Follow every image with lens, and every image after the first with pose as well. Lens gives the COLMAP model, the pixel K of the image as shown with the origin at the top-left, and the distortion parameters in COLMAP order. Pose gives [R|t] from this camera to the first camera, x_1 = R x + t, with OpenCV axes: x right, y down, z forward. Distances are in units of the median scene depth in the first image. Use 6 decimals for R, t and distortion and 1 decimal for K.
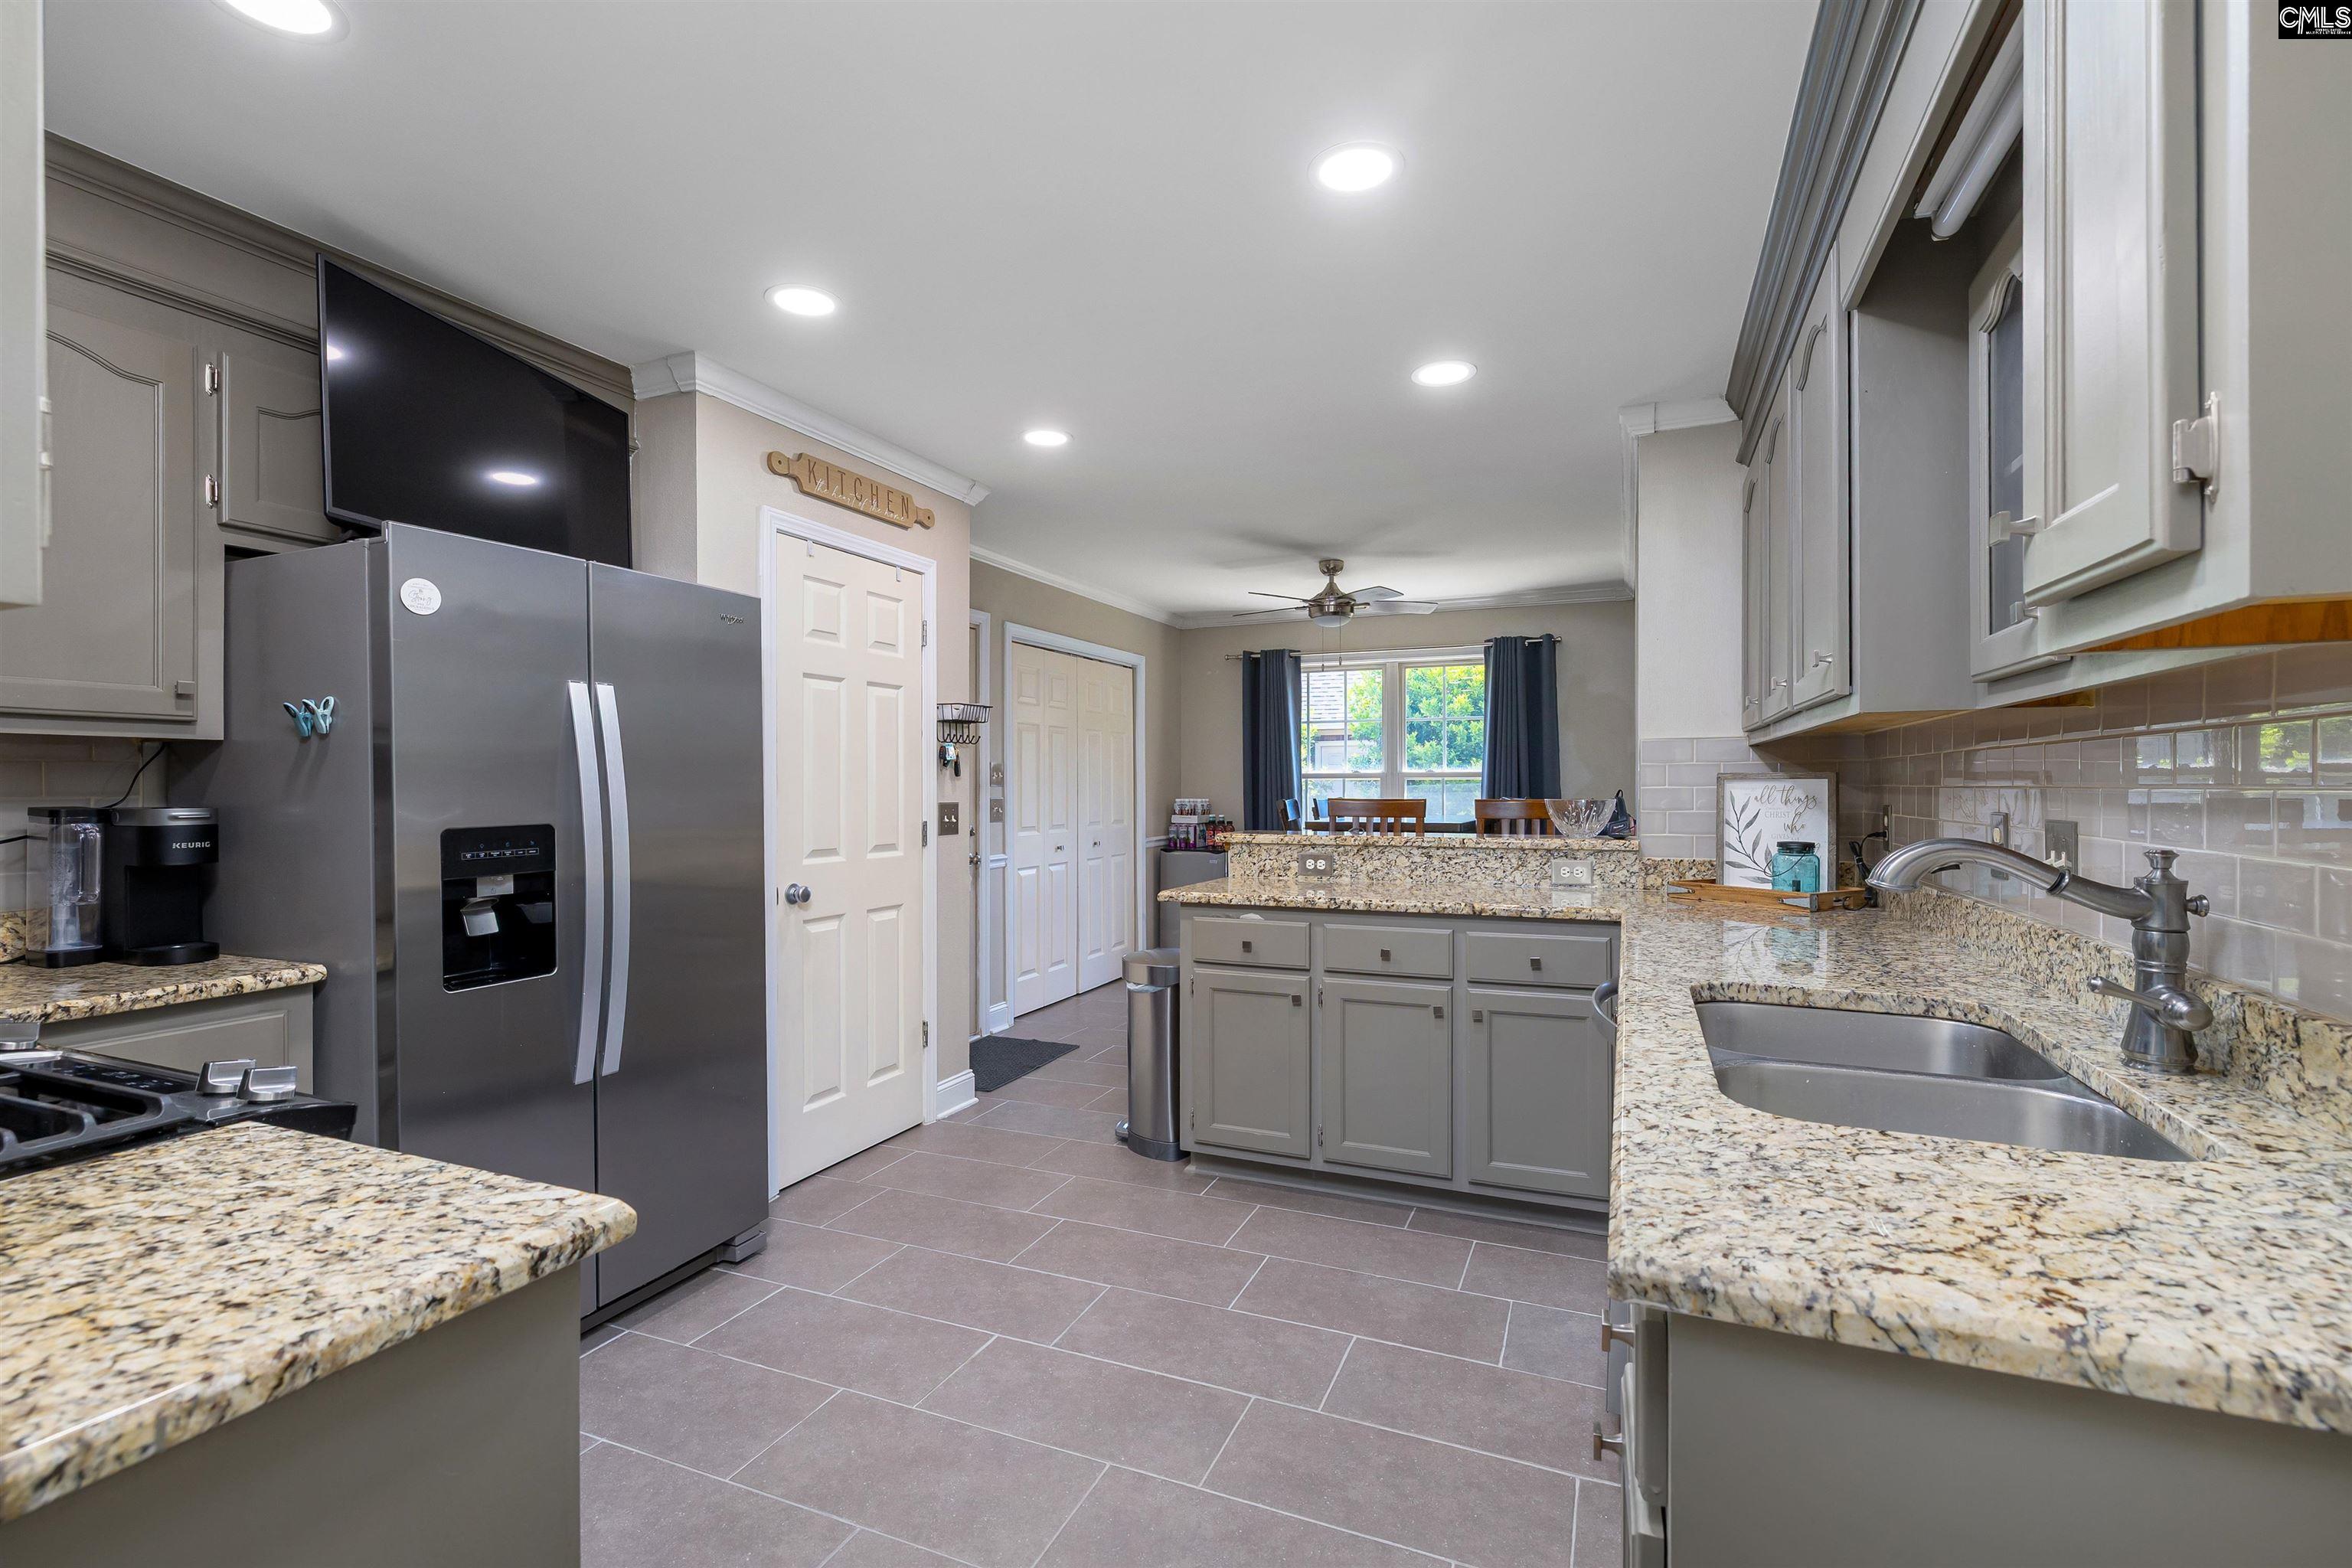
lens RADIAL K [[1053.4, 0, 1162.2], [0, 1053.4, 783.8], [0, 0, 1]] dist [-0.001836, 0.000165]
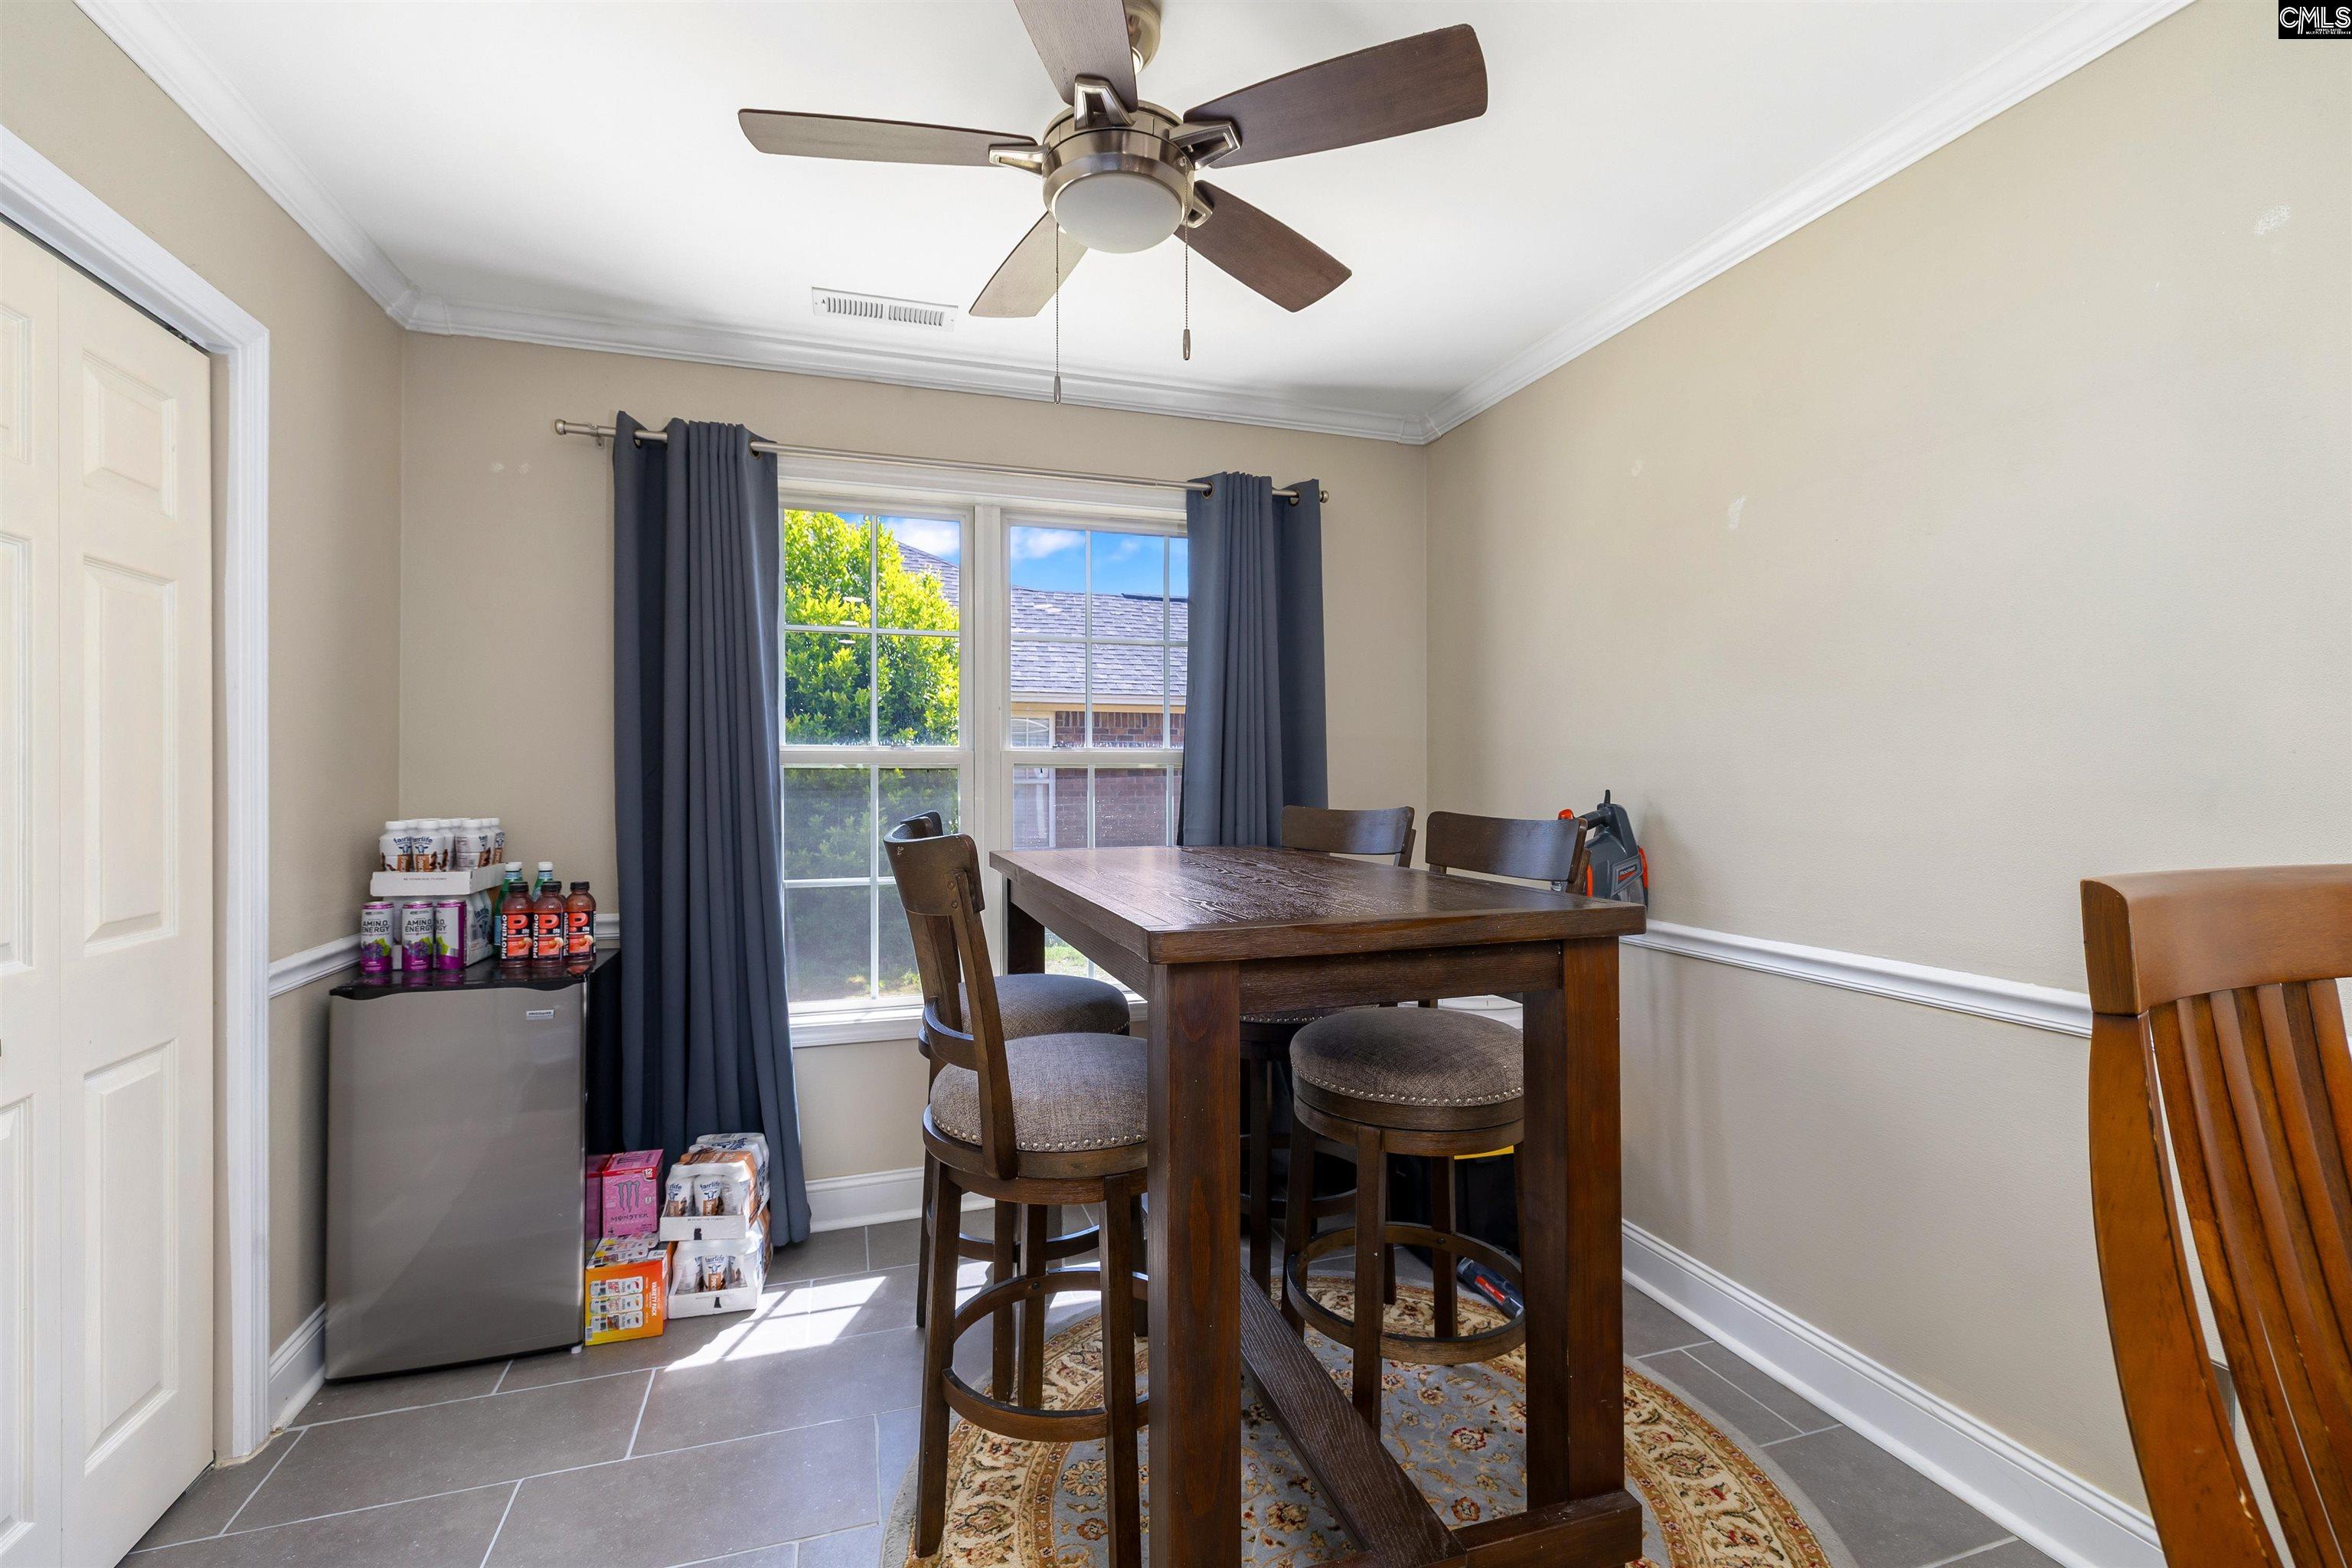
lens RADIAL K [[1053.4, 0, 1162.2], [0, 1053.4, 783.8], [0, 0, 1]] dist [-0.001836, 0.000165]
pose [[0.755934, 0.003311, 0.654640, -0.037295], [-0.007376, 0.999967, 0.003459, 0.000175], [-0.654607, -0.007443, 0.755933, 1.204034]]
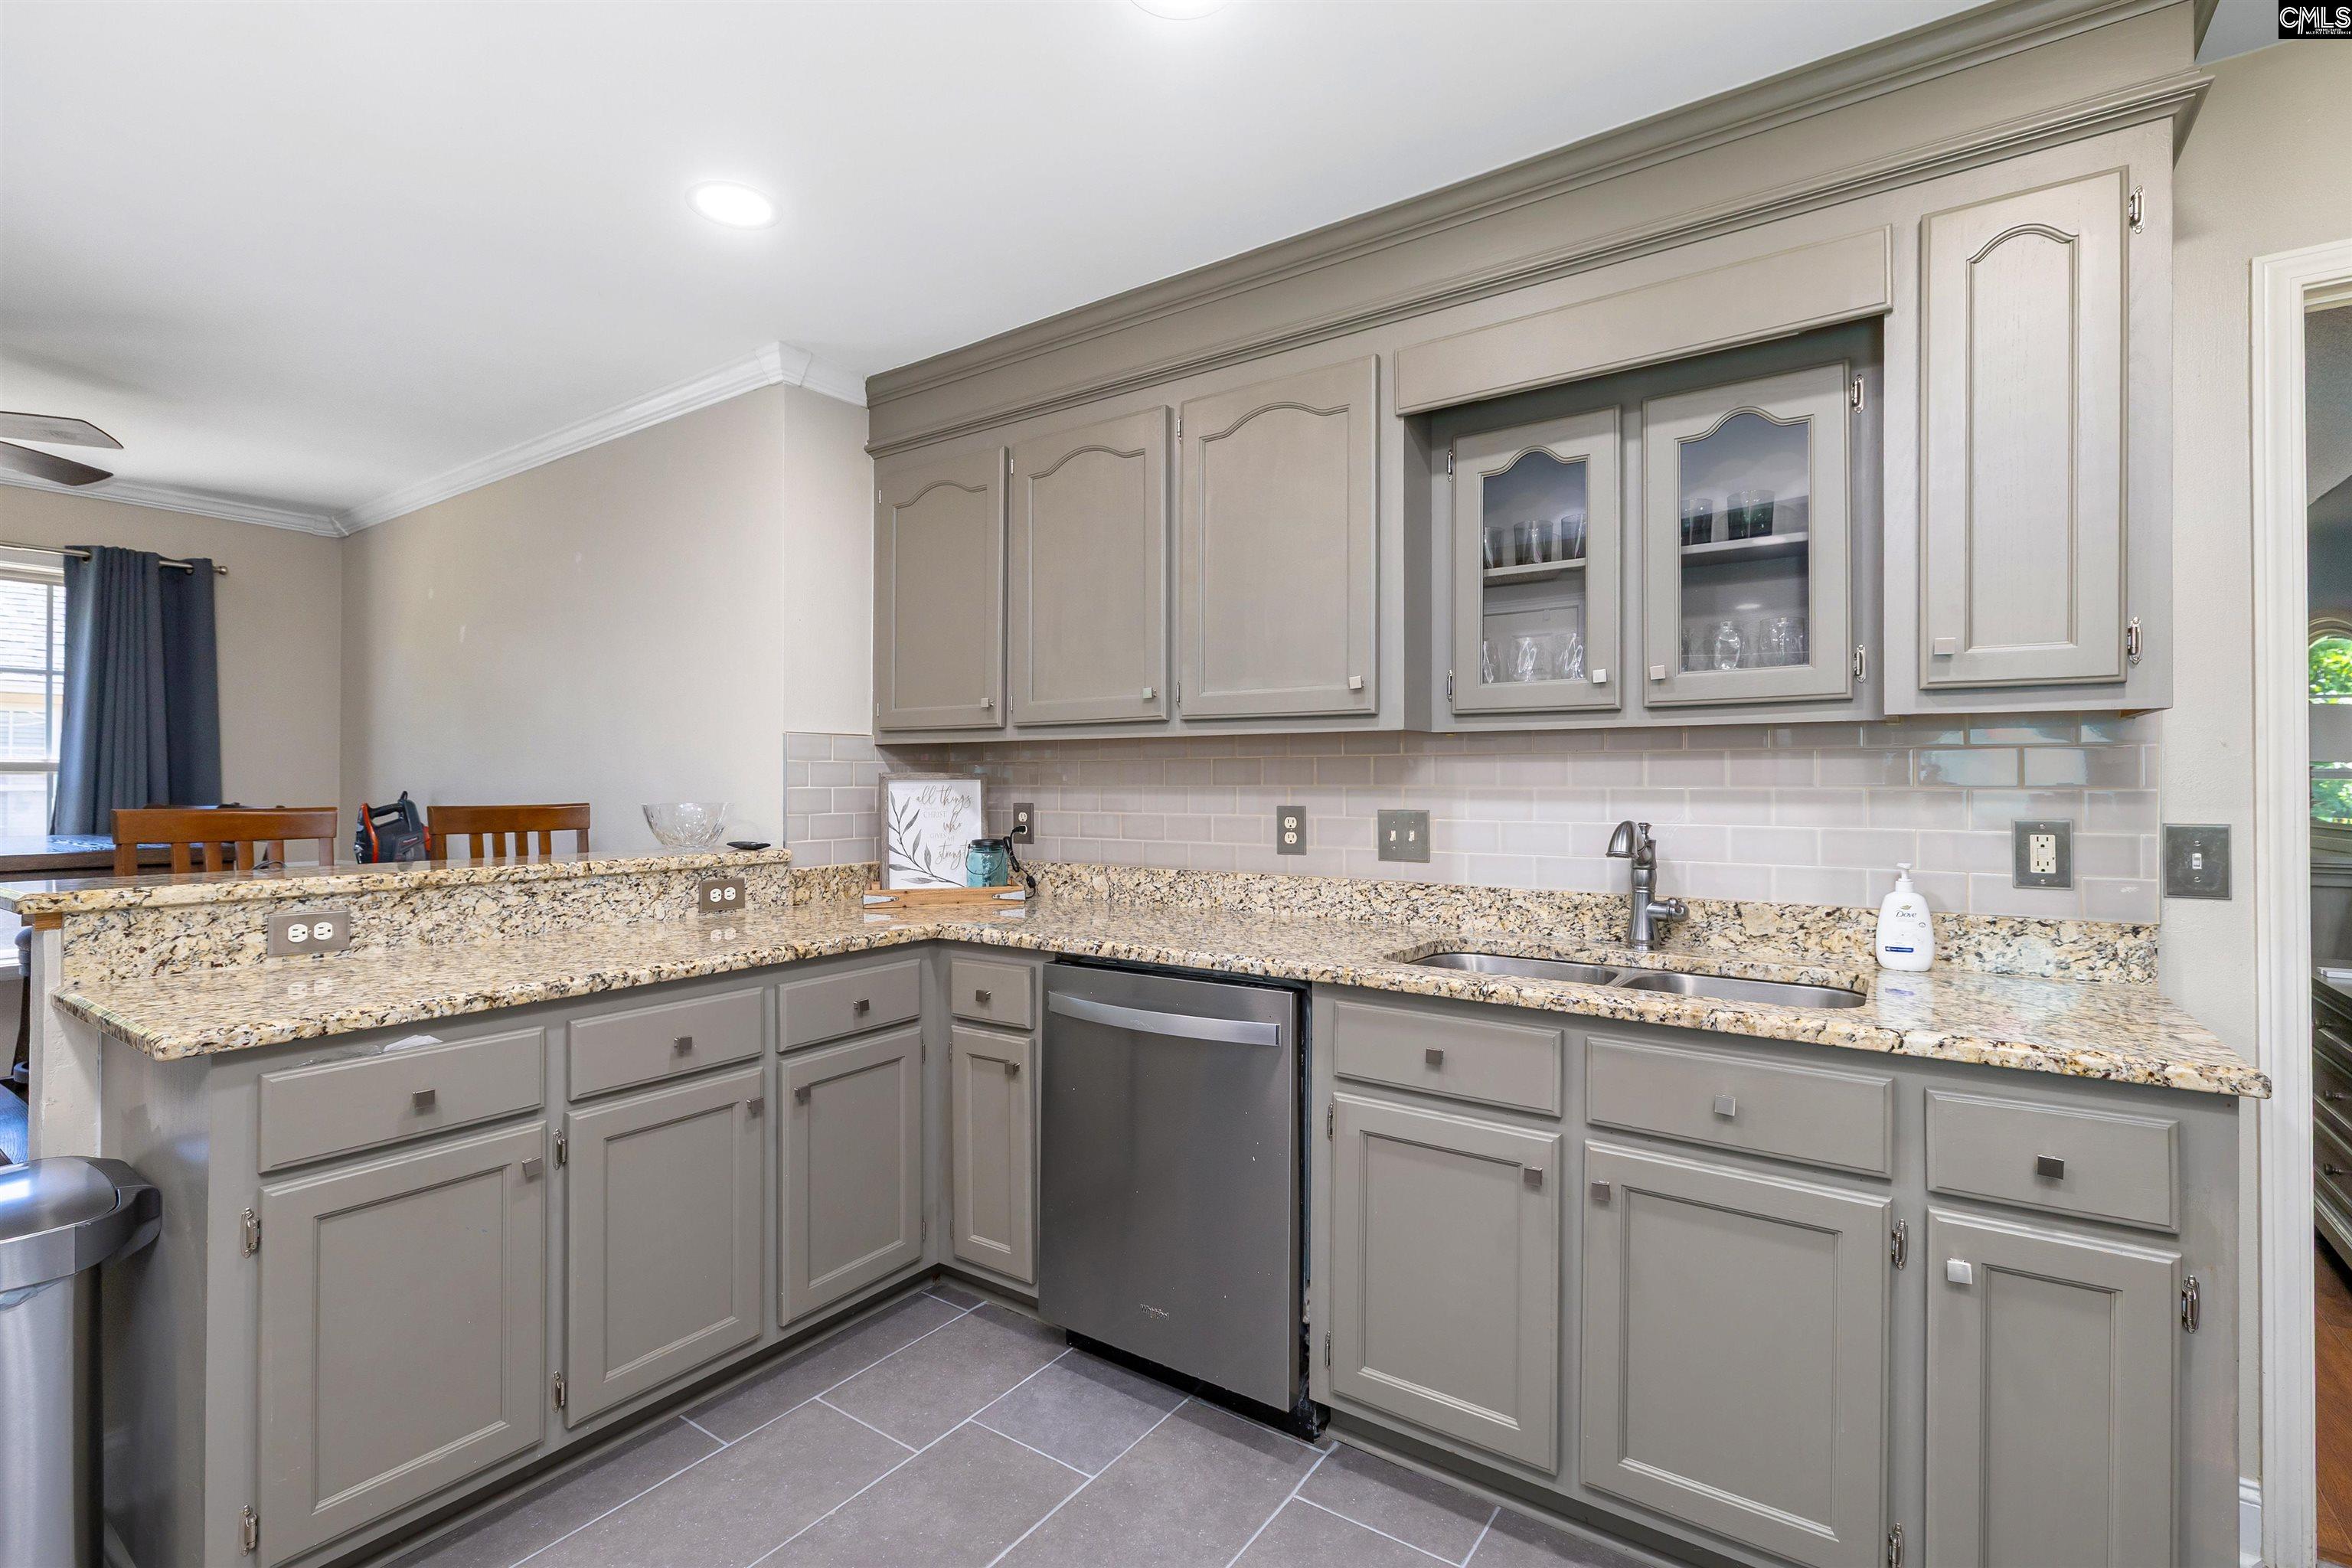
lens RADIAL K [[1053.4, 0, 1162.2], [0, 1053.4, 783.8], [0, 0, 1]] dist [-0.001836, 0.000165]
pose [[0.188366, 0.003576, 0.982092, -0.319330], [-0.002182, 0.999992, -0.003222, 0.001974], [-0.982096, -0.001536, 0.188373, 0.508032]]
